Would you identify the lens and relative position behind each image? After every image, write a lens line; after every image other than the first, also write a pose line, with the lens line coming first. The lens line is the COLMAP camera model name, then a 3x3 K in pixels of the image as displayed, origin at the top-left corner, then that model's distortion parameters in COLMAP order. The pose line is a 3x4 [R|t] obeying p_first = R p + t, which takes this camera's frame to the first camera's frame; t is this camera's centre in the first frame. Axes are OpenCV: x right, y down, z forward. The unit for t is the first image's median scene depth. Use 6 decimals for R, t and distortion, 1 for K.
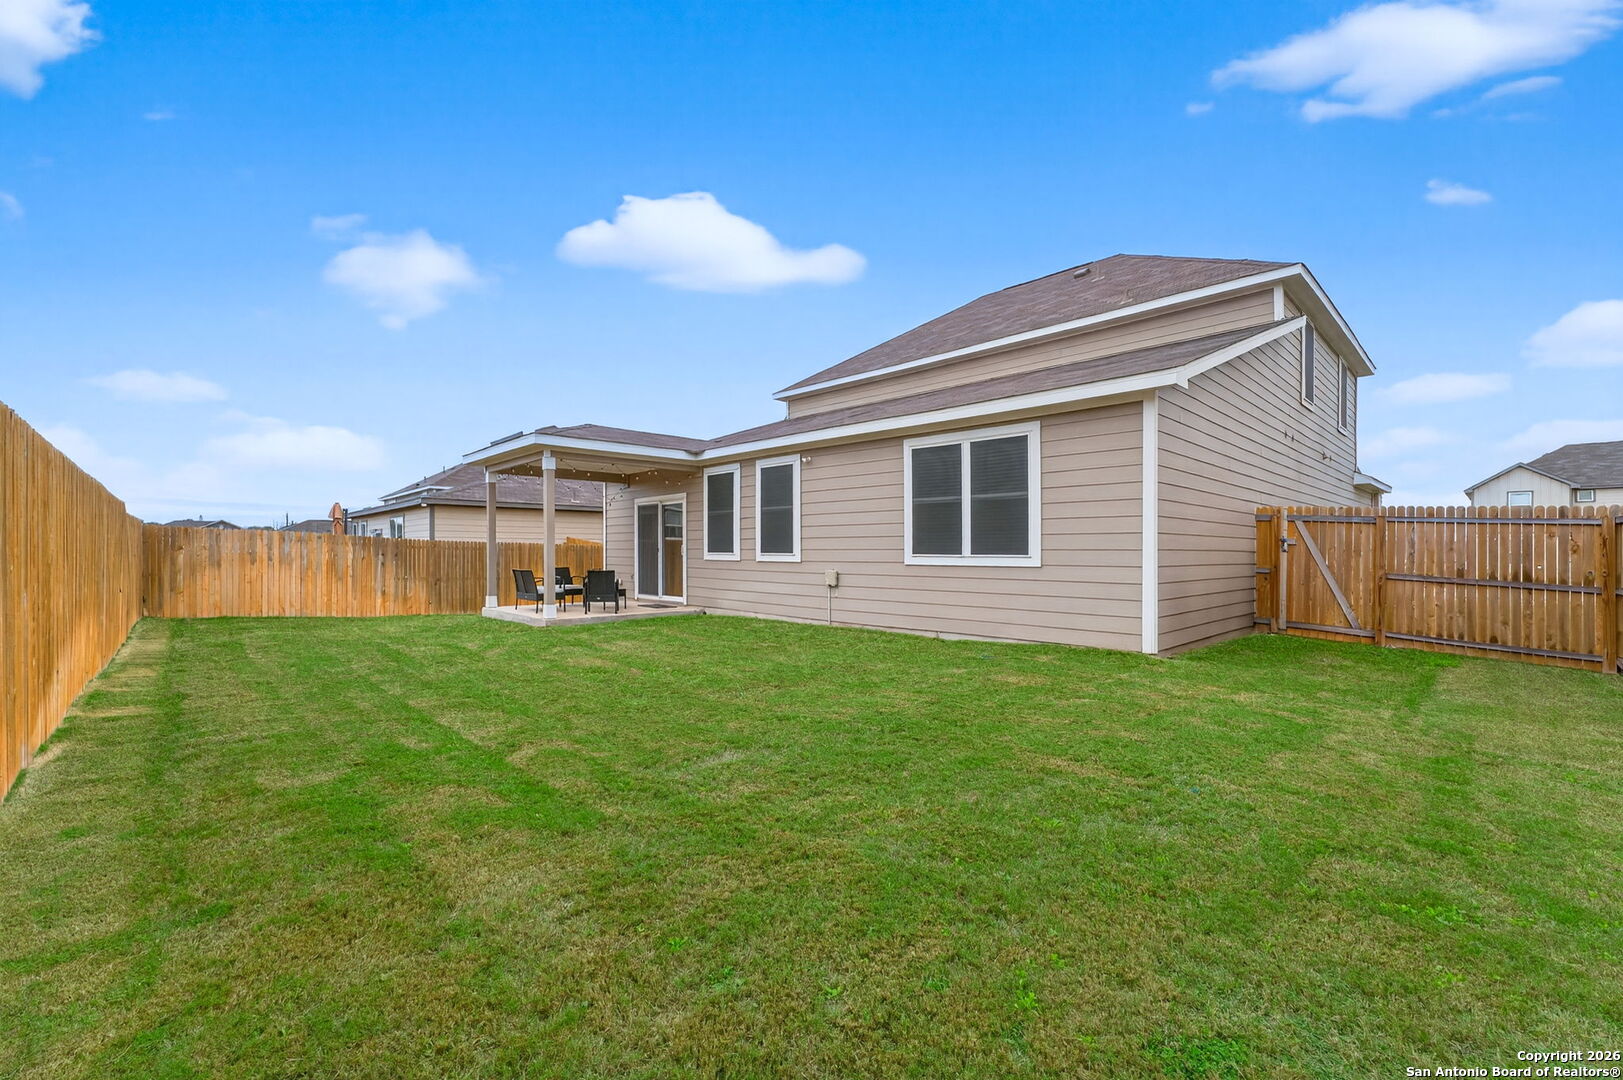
lens RADIAL K [[663.0, 0, 811.5], [0, 663.0, 540.0], [0, 0, 1]] dist [0.000256, 0.000147]
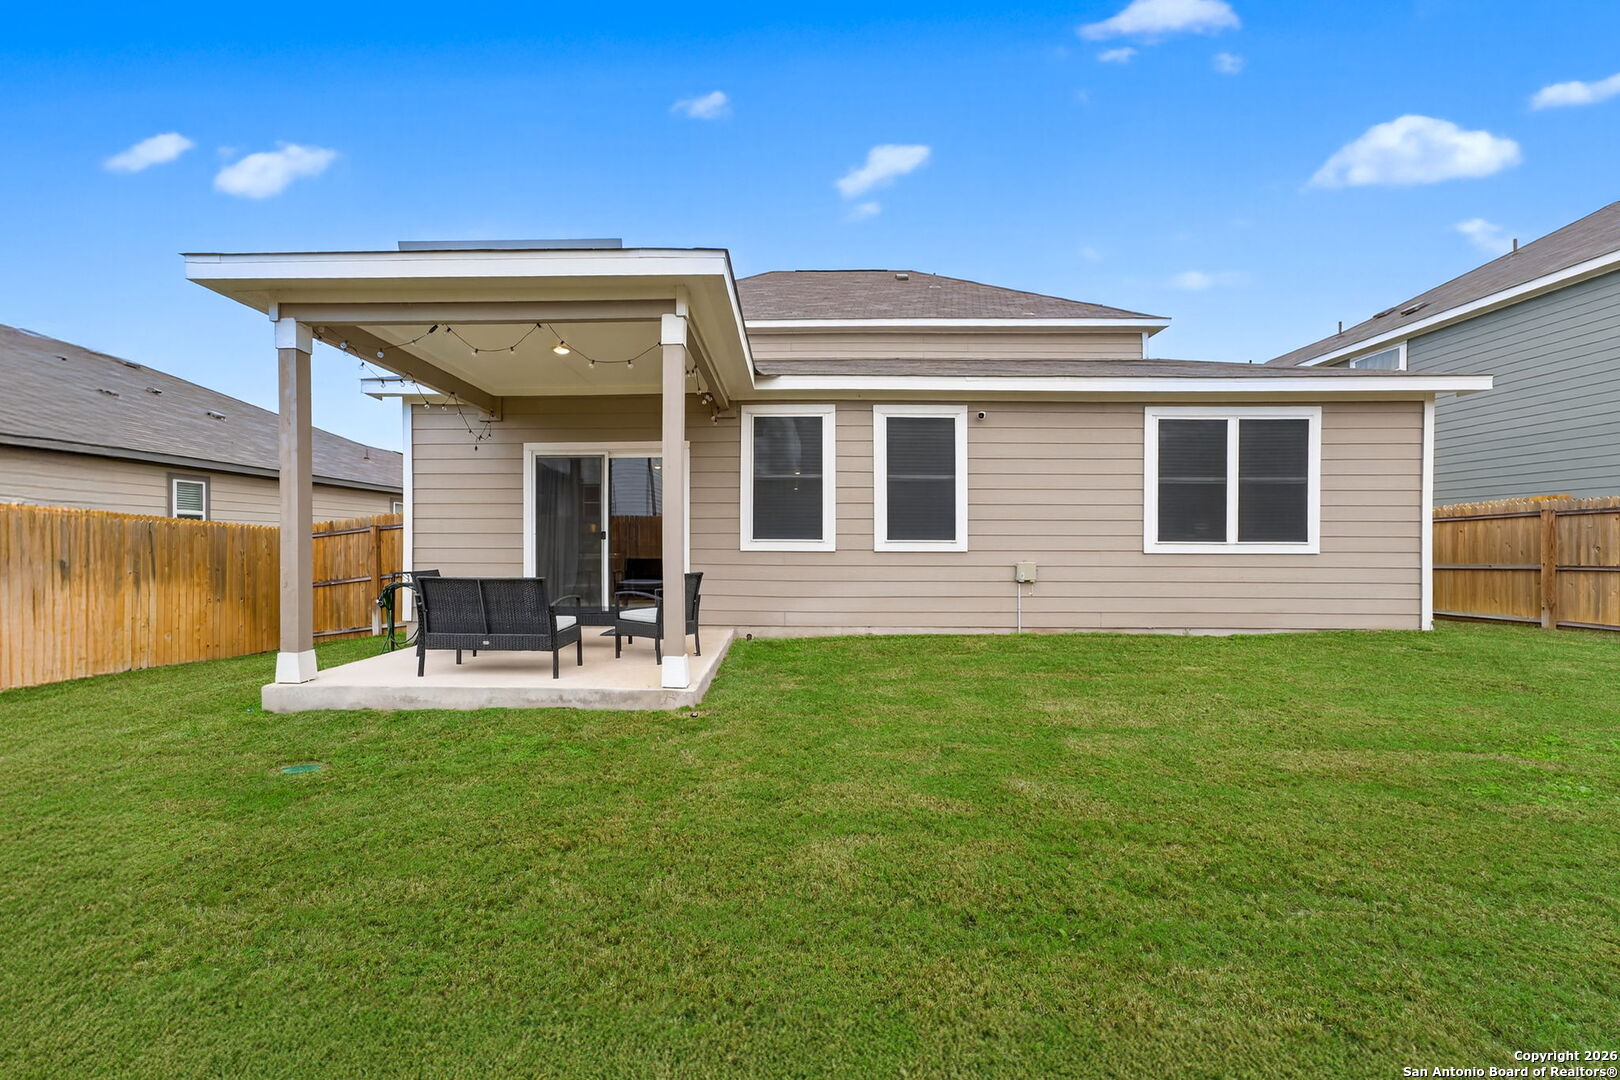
lens RADIAL K [[638.9, 0, 767.6], [0, 638.9, 537.5], [0, 0, 1]] dist [0.000110, 0.022613]
pose [[0.704271, -0.002073, 0.709929, -0.677307], [-0.014281, 0.999752, 0.017086, 0.008139], [-0.709788, -0.022172, 0.704066, 0.657497]]
